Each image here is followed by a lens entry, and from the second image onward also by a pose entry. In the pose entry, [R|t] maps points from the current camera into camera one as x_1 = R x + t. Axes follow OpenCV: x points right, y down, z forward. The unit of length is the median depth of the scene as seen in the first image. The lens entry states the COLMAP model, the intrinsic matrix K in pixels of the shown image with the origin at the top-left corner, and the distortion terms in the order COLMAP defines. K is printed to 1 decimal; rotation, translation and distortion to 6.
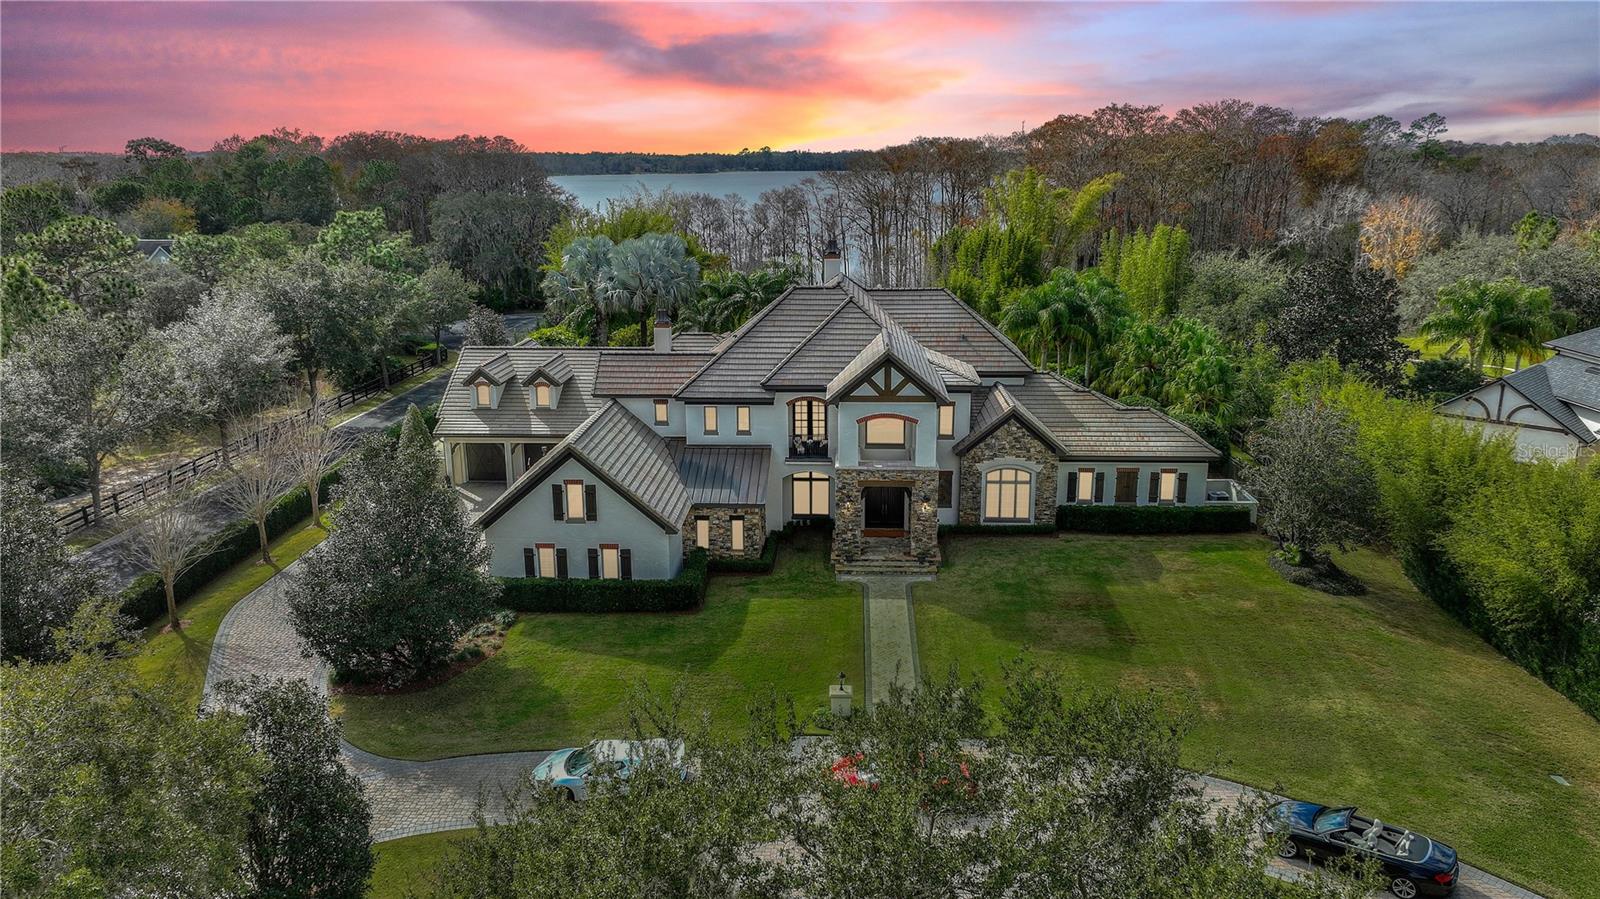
lens RADIAL K [[1125.7, 0, 804.2], [0, 1125.7, 453.1], [0, 0, 1]] dist [0.003209, 0.010621]
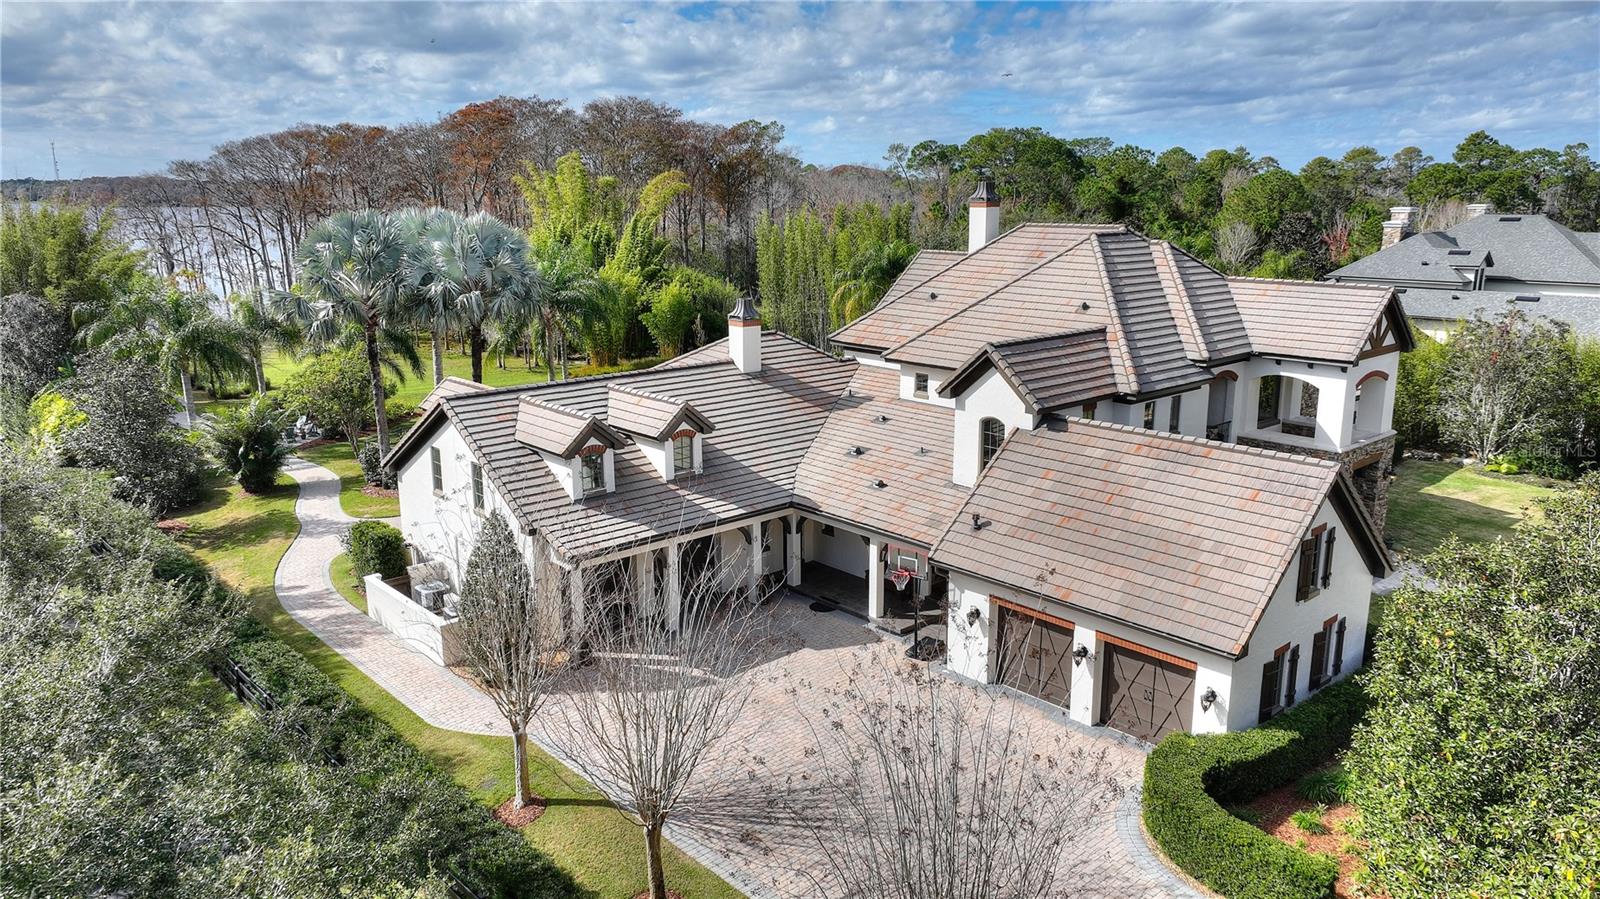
lens RADIAL K [[1125.7, 0, 795.7], [0, 1125.7, 451.5], [0, 0, 1]] dist [0.003209, 0.010621]
pose [[0.710515, -0.158645, 0.685566, -0.741596], [0.180172, 0.982793, 0.040697, -0.082532], [-0.680225, 0.094604, 0.726873, 0.687694]]
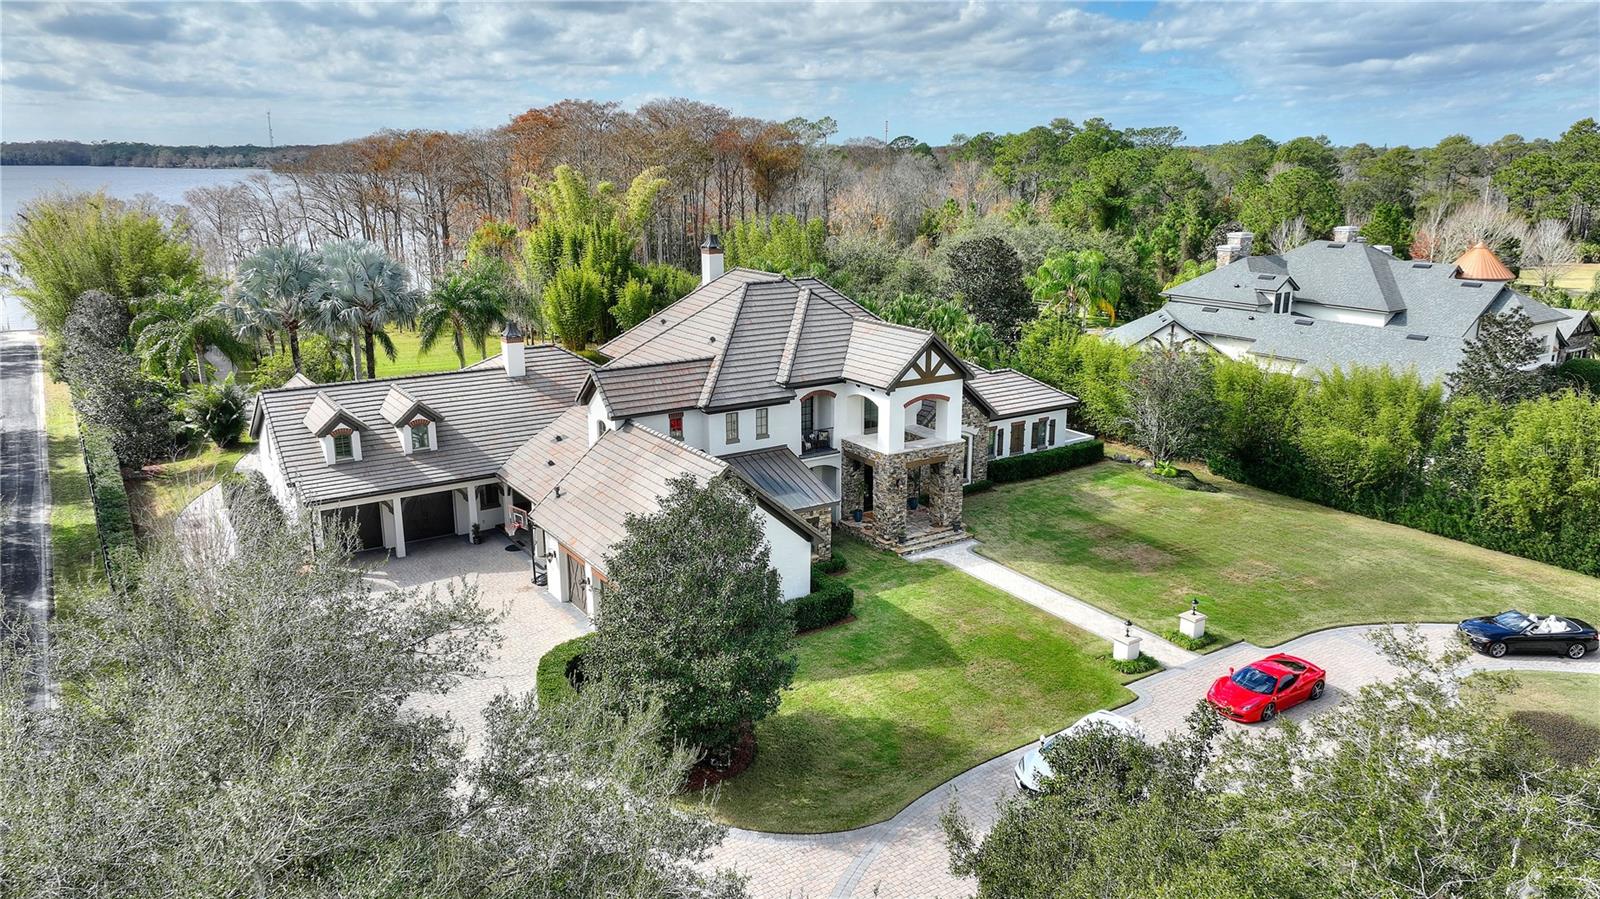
lens RADIAL K [[1125.7, 0, 808.4], [0, 1125.7, 450.3], [0, 0, 1]] dist [0.003209, 0.010621]
pose [[0.806977, -0.146831, 0.572039, -0.604876], [0.146007, 0.988135, 0.047662, -0.048798], [-0.572250, 0.045060, 0.818840, 0.202784]]
